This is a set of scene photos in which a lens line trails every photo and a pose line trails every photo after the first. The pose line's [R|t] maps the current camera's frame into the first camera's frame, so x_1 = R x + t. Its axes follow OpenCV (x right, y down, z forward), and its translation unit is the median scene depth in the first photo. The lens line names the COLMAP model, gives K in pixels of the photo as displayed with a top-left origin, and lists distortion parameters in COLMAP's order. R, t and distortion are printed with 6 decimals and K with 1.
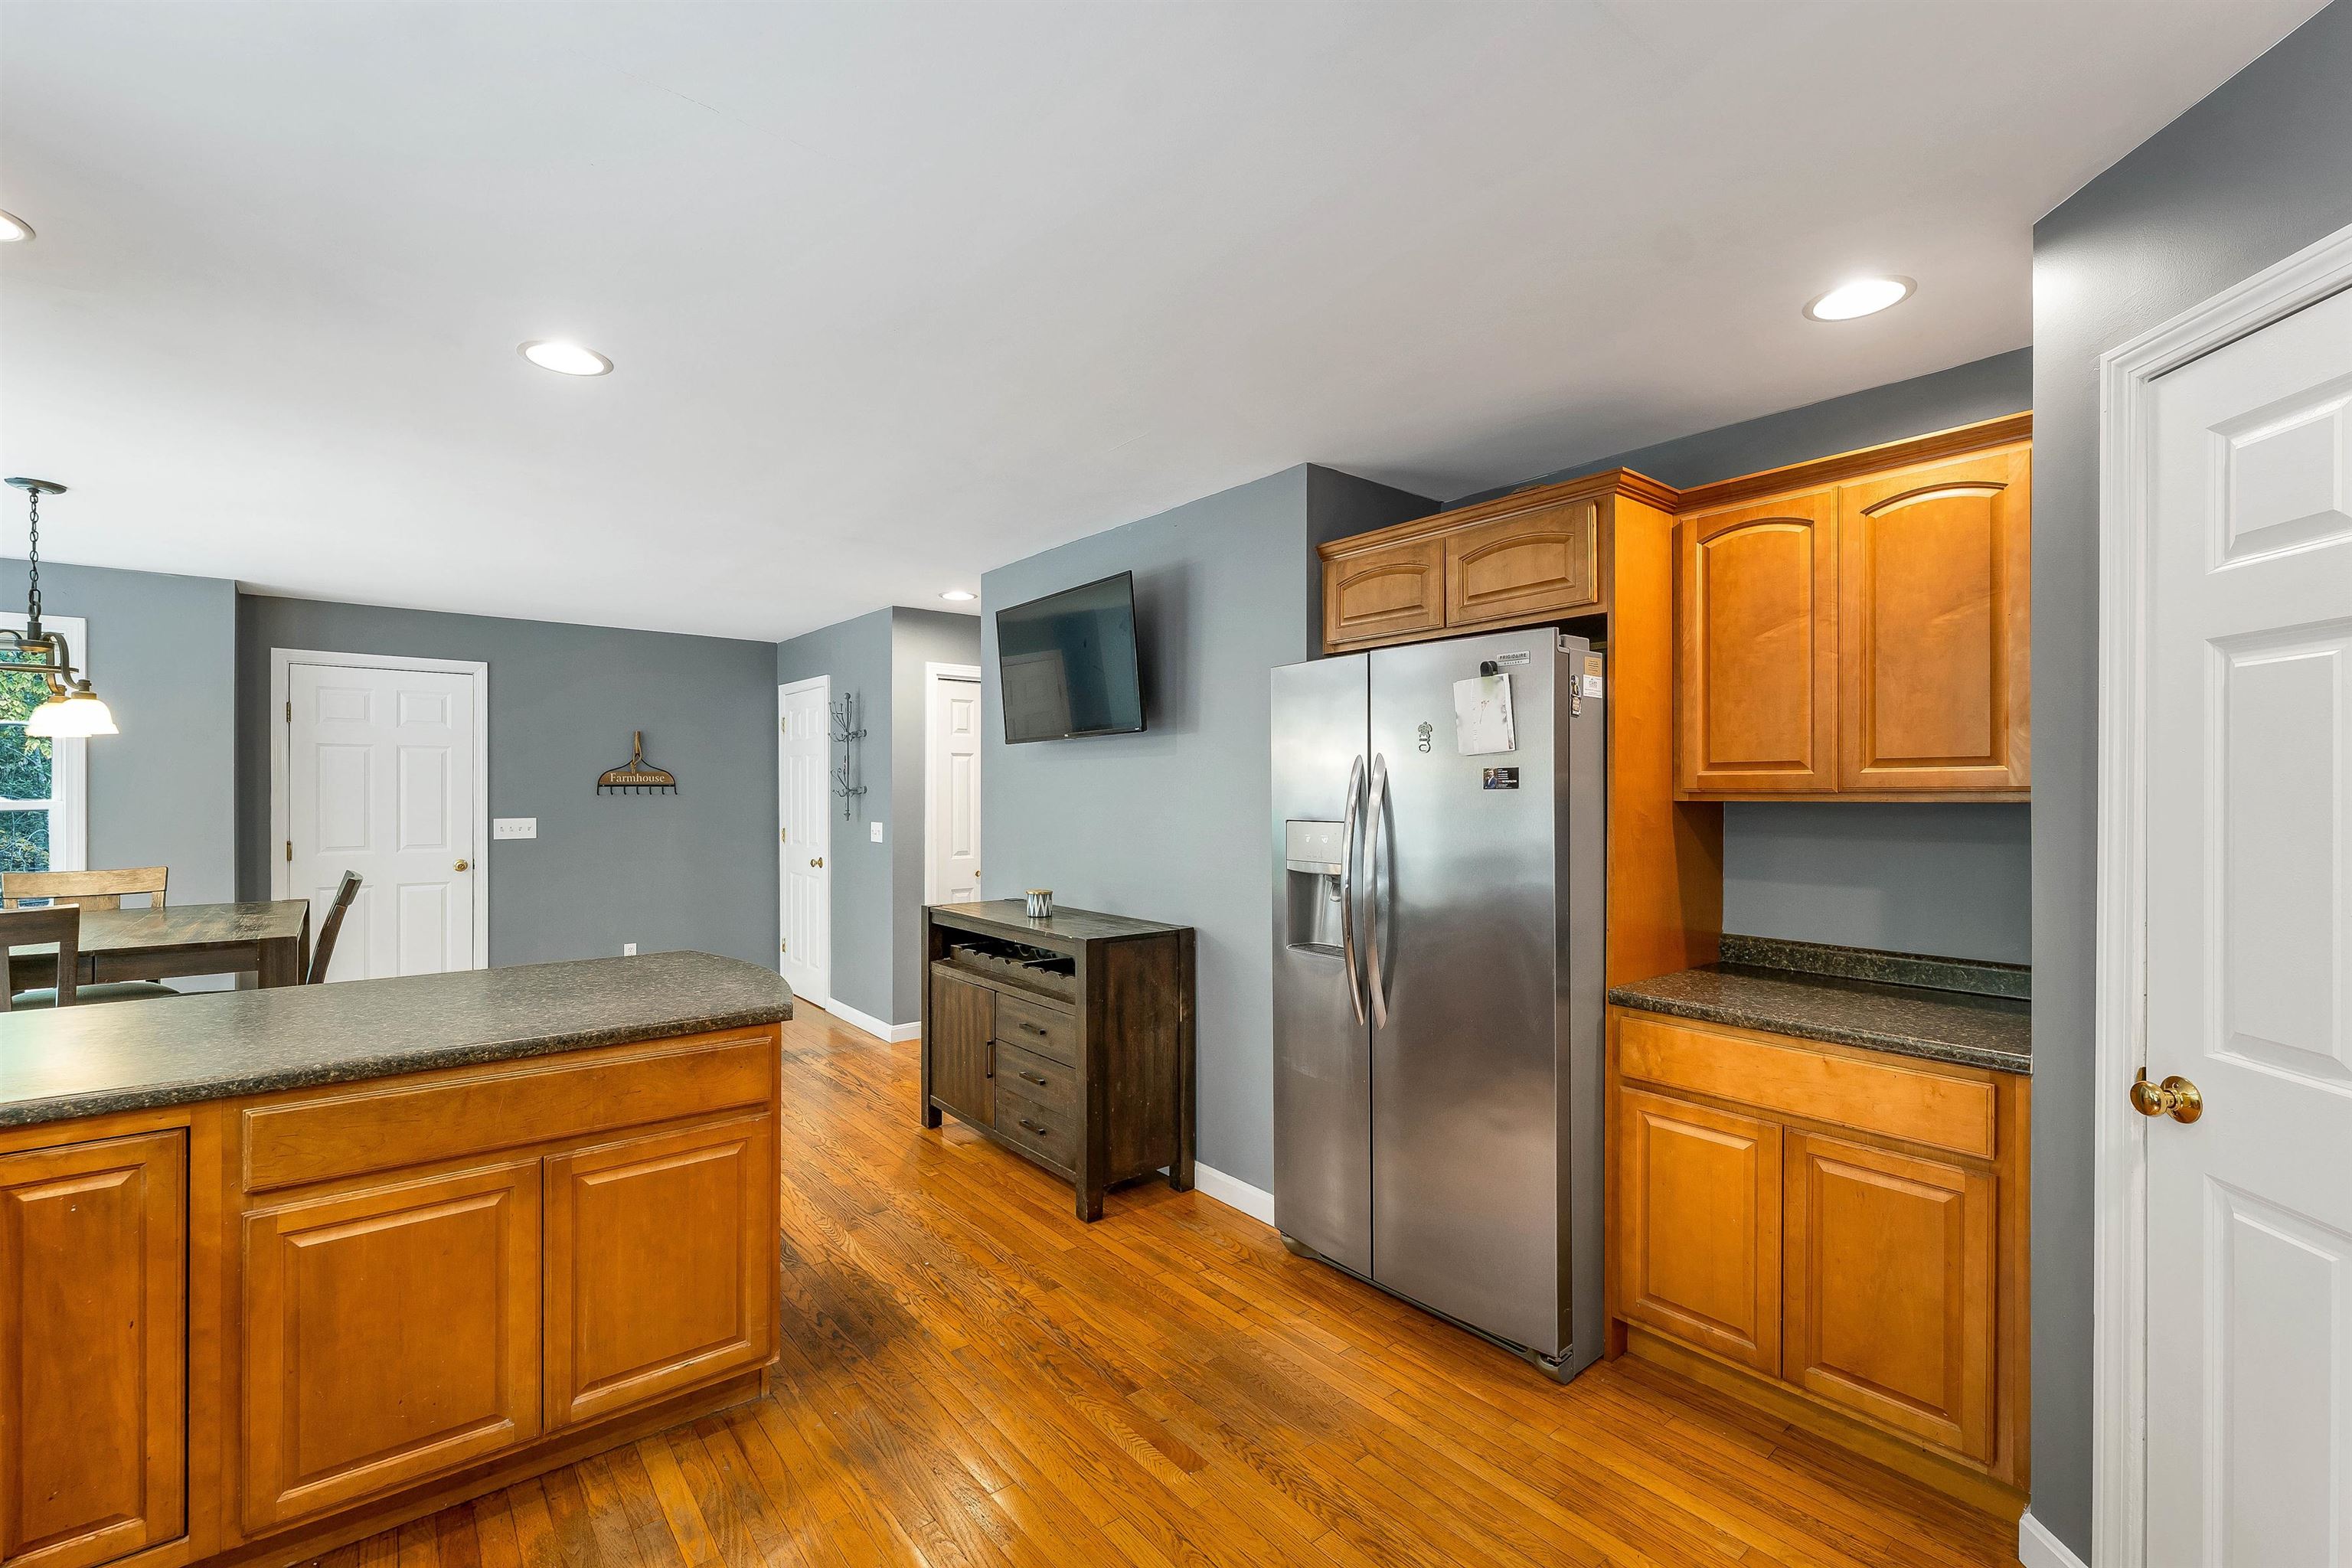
lens RADIAL K [[1013.2, 0, 1174.4], [0, 1013.2, 792.2], [0, 0, 1]] dist [0.003799, -0.000082]
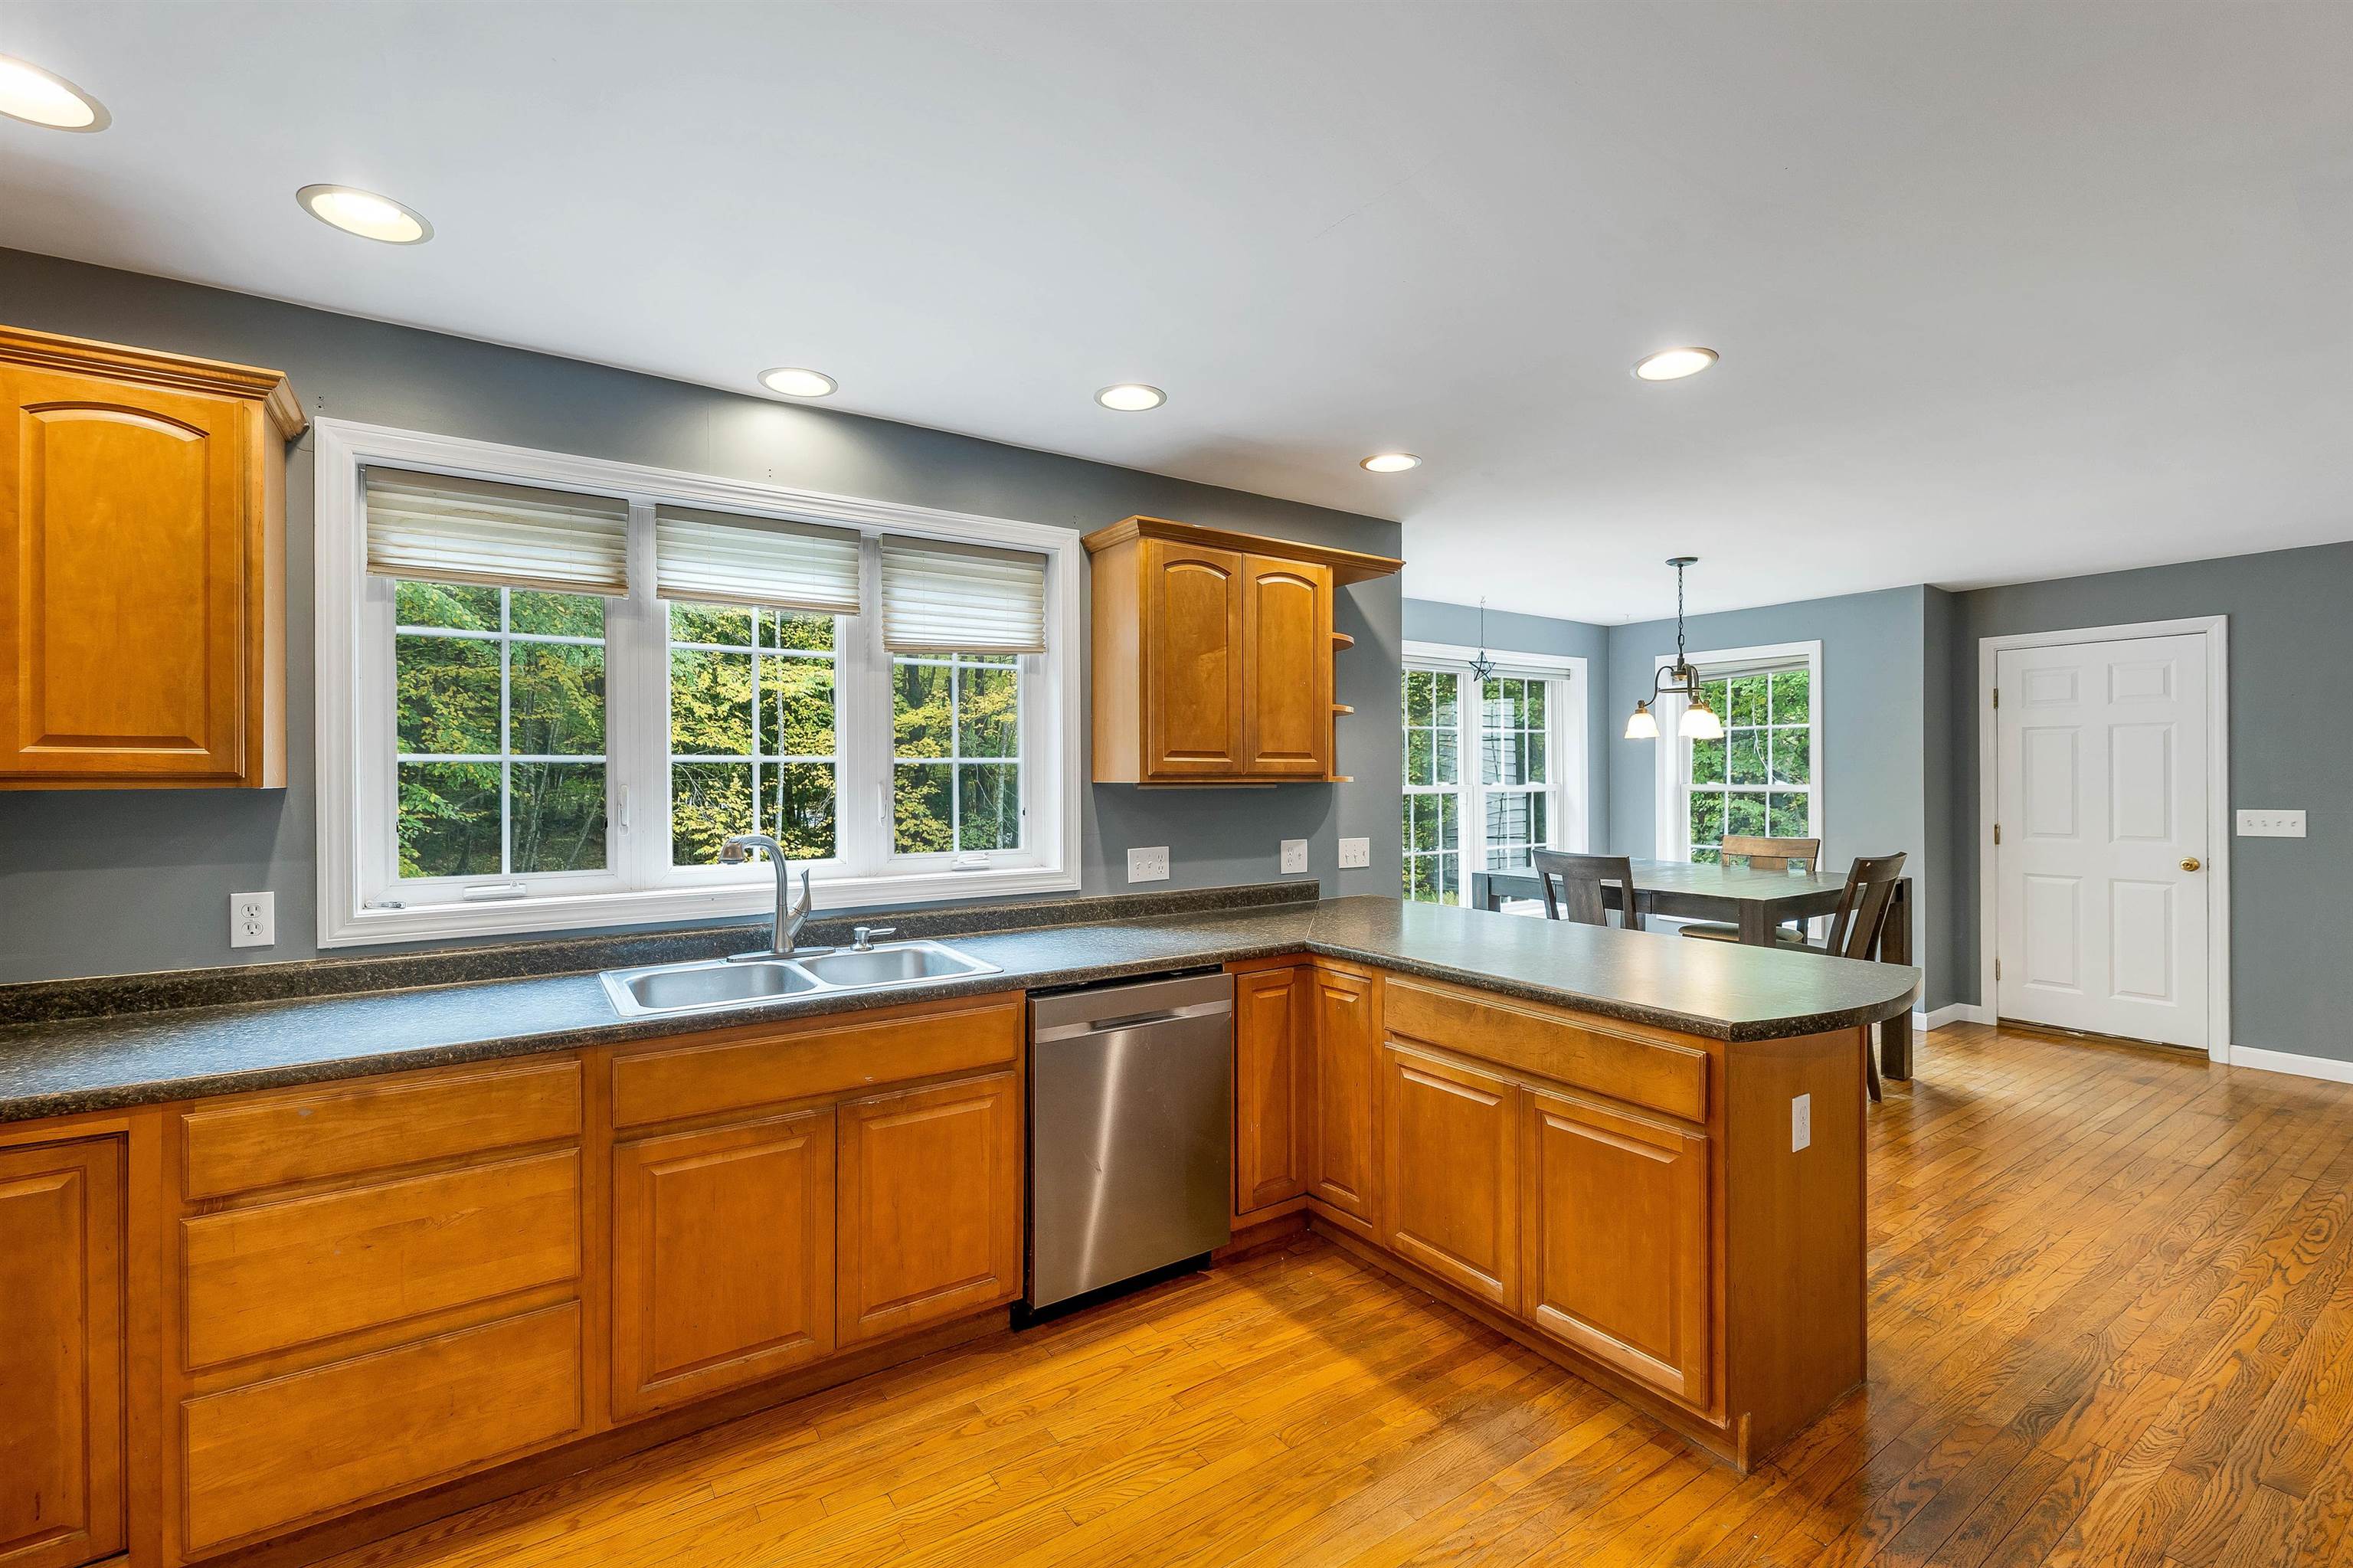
lens RADIAL K [[1013.7, 0, 1159.5], [0, 1013.7, 779.3], [0, 0, 1]] dist [0.003799, -0.000082]
pose [[-0.096257, 0.000733, -0.995356, 0.416649], [0.002227, 0.999997, 0.000521, -0.000010], [0.995354, -0.002166, -0.096258, 0.475716]]
